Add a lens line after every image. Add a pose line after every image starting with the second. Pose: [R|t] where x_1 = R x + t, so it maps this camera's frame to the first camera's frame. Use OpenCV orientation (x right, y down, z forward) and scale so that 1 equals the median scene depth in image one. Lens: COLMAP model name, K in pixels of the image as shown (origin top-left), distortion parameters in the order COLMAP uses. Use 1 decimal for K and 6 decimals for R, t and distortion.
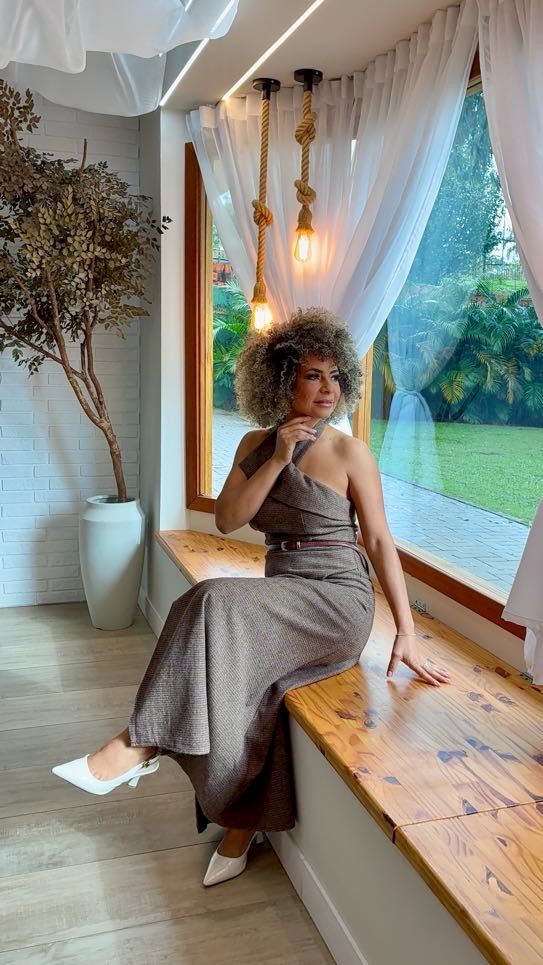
lens RADIAL K [[867.7, 0, 271.5], [0, 867.7, 482.5], [0, 0, 1]] dist [-0.004471, 0.081157]
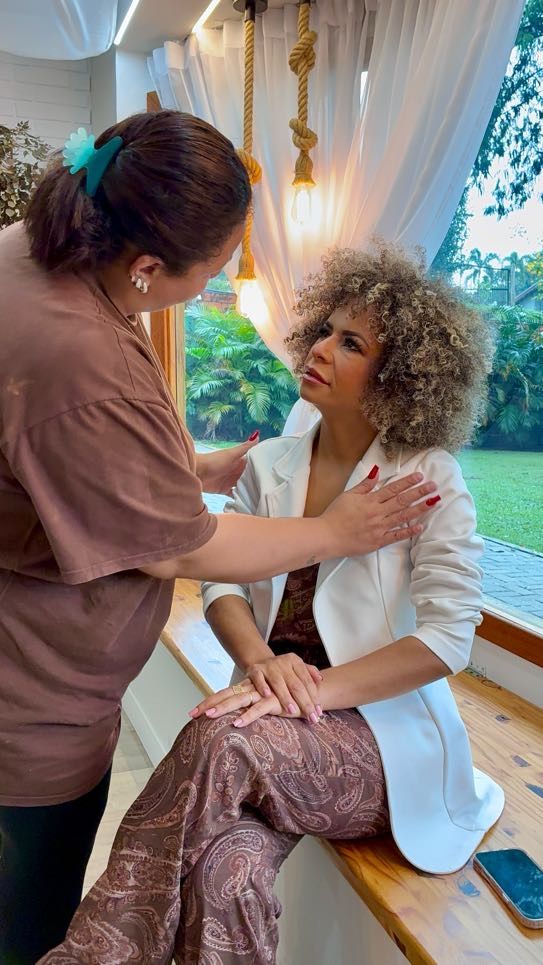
lens RADIAL K [[862.5, 0, 261.6], [0, 862.5, 480.1], [0, 0, 1]] dist [0.007834, 0.009393]
pose [[0.999194, -0.020709, 0.034397, -0.029616], [0.022059, 0.998982, -0.039340, 0.004766], [-0.033547, 0.040067, 0.998634, 0.223118]]
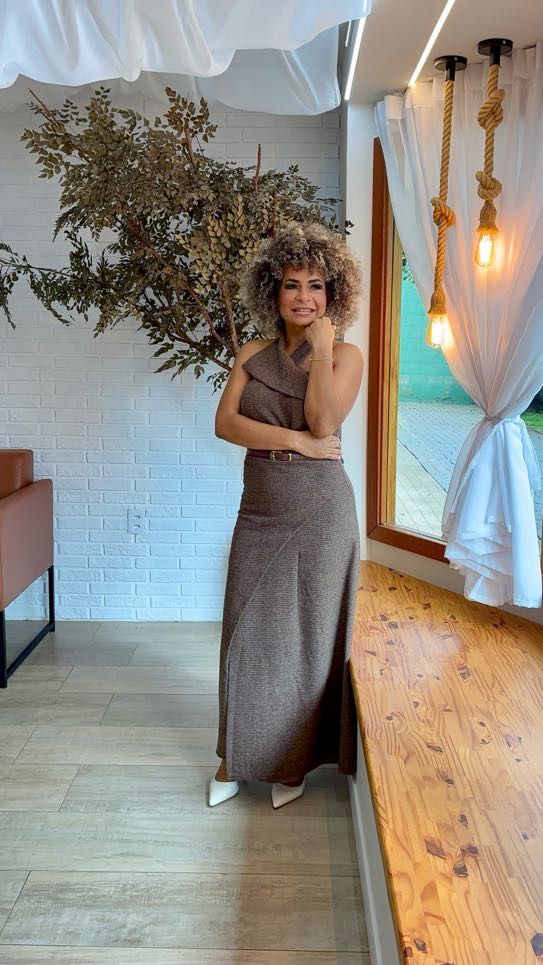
lens RADIAL K [[863.1, 0, 271.5], [0, 863.1, 482.5], [0, 0, 1]] dist [-0.006181, 0.017371]
pose [[0.945732, 0.040409, -0.322424, 0.112687], [-0.038033, 0.999183, 0.013668, -0.044310], [0.322713, -0.000663, 0.946497, 0.125734]]
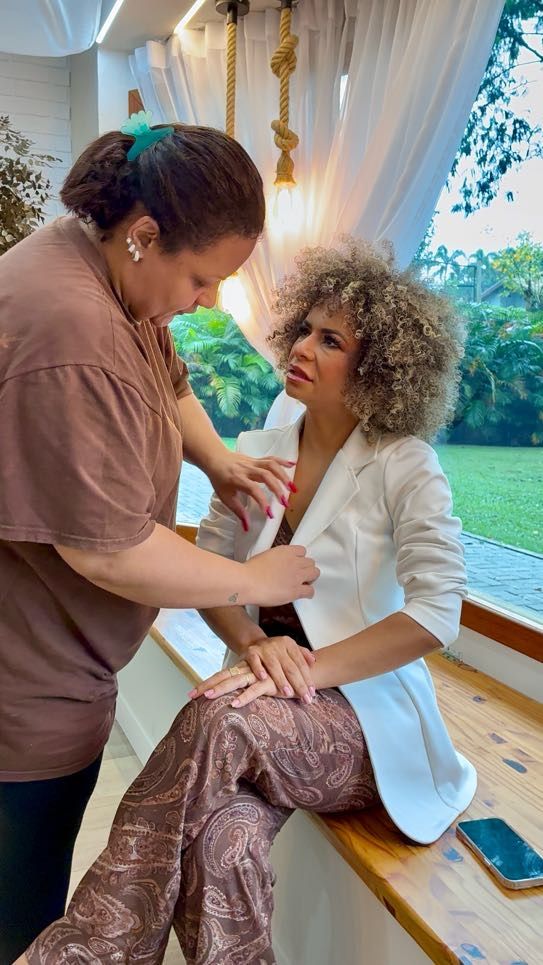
lens RADIAL K [[863.1, 0, 271.5], [0, 863.1, 482.5], [0, 0, 1]] dist [-0.006181, 0.017371]
pose [[0.996358, -0.022532, 0.082232, -0.042854], [0.024998, 0.999264, -0.029086, 0.006360], [-0.081516, 0.031036, 0.996189, 0.205744]]
